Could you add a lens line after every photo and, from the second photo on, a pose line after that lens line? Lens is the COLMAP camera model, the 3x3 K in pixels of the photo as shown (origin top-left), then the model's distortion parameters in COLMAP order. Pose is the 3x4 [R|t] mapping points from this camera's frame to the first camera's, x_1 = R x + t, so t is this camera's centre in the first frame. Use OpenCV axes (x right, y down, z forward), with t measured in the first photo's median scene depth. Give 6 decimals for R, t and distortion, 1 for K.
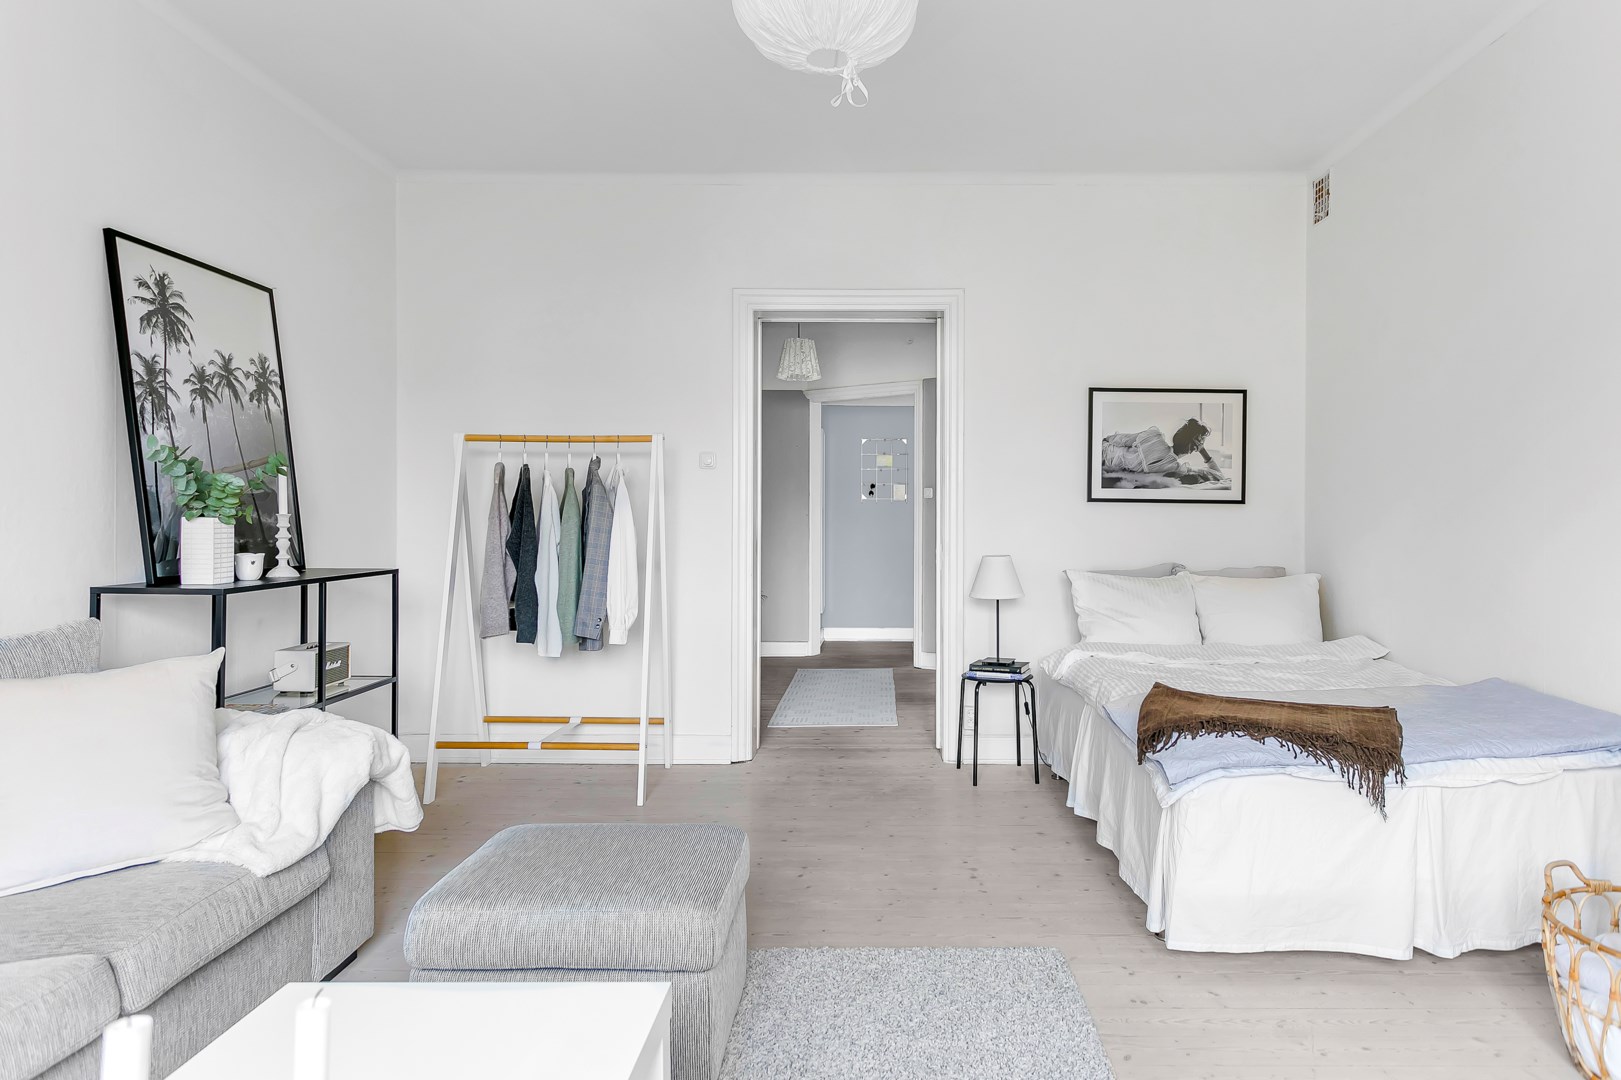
lens RADIAL K [[961.7, 0, 809.2], [0, 961.7, 516.3], [0, 0, 1]] dist [-0.000819, 0.002509]
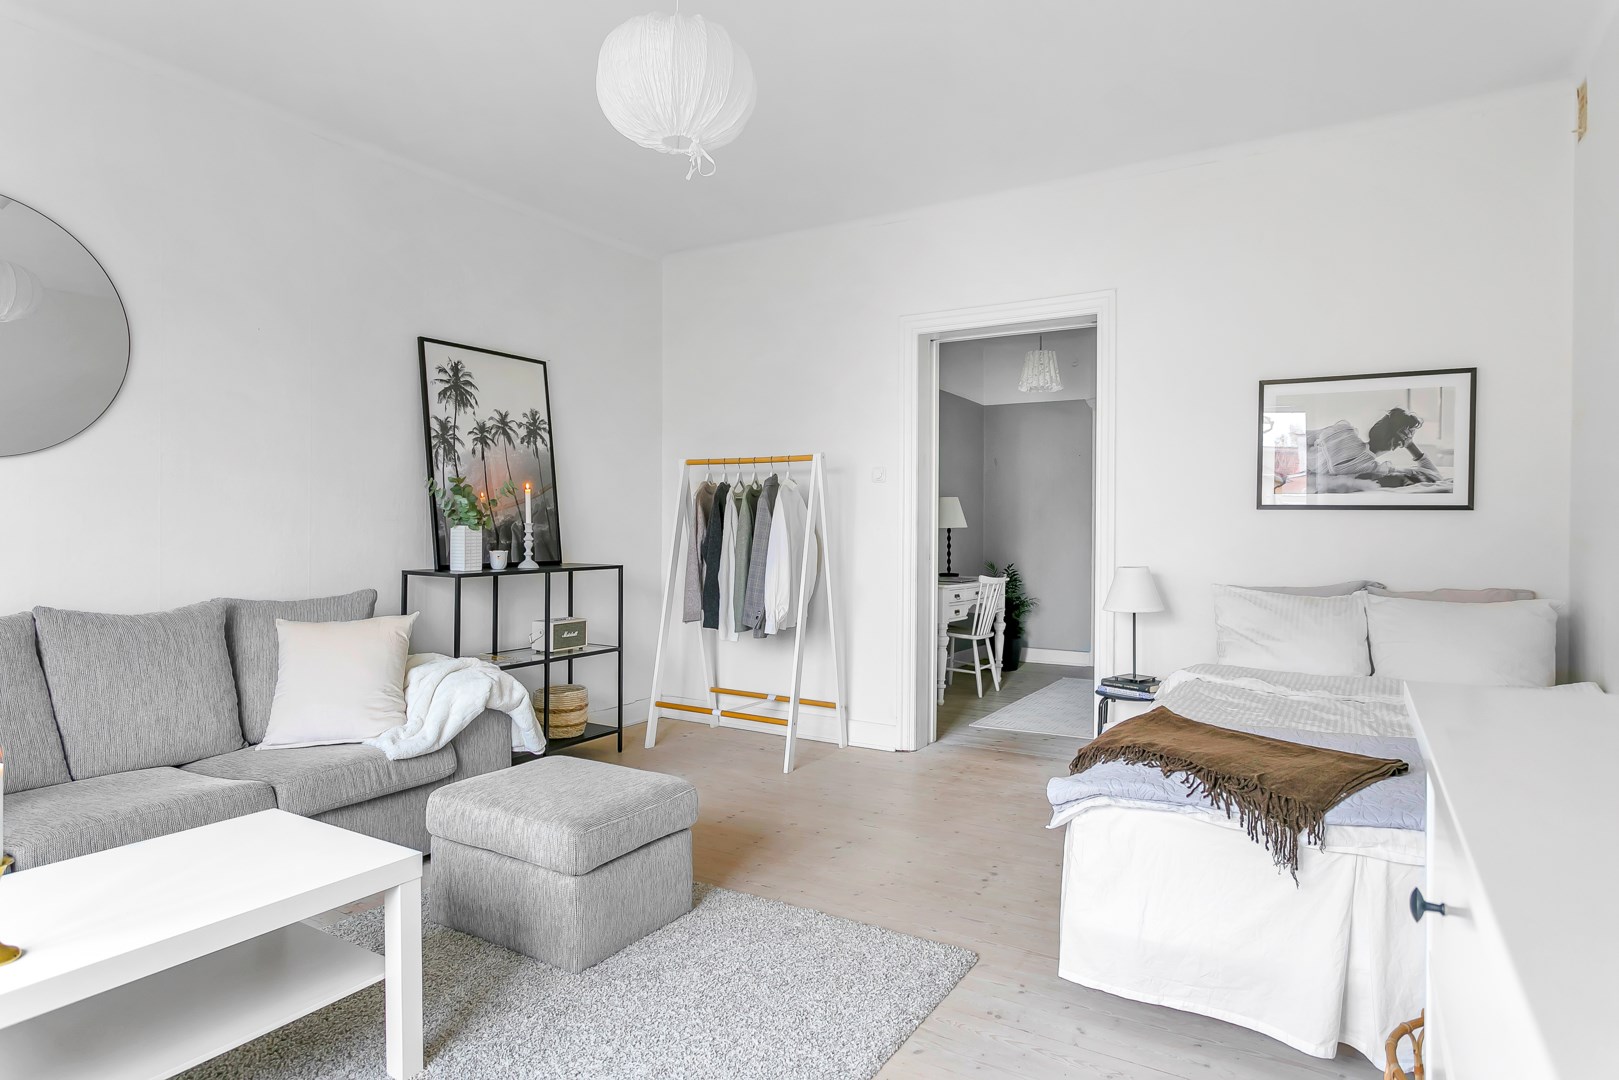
lens RADIAL K [[934.0, 0, 817.0], [0, 934.0, 524.4], [0, 0, 1]] dist [-0.008716, -0.000502]
pose [[0.848611, 0.000055, -0.529017, 0.502275], [-0.000948, 0.999999, -0.001417, 0.000888], [0.529016, 0.001704, 0.848610, 0.064359]]
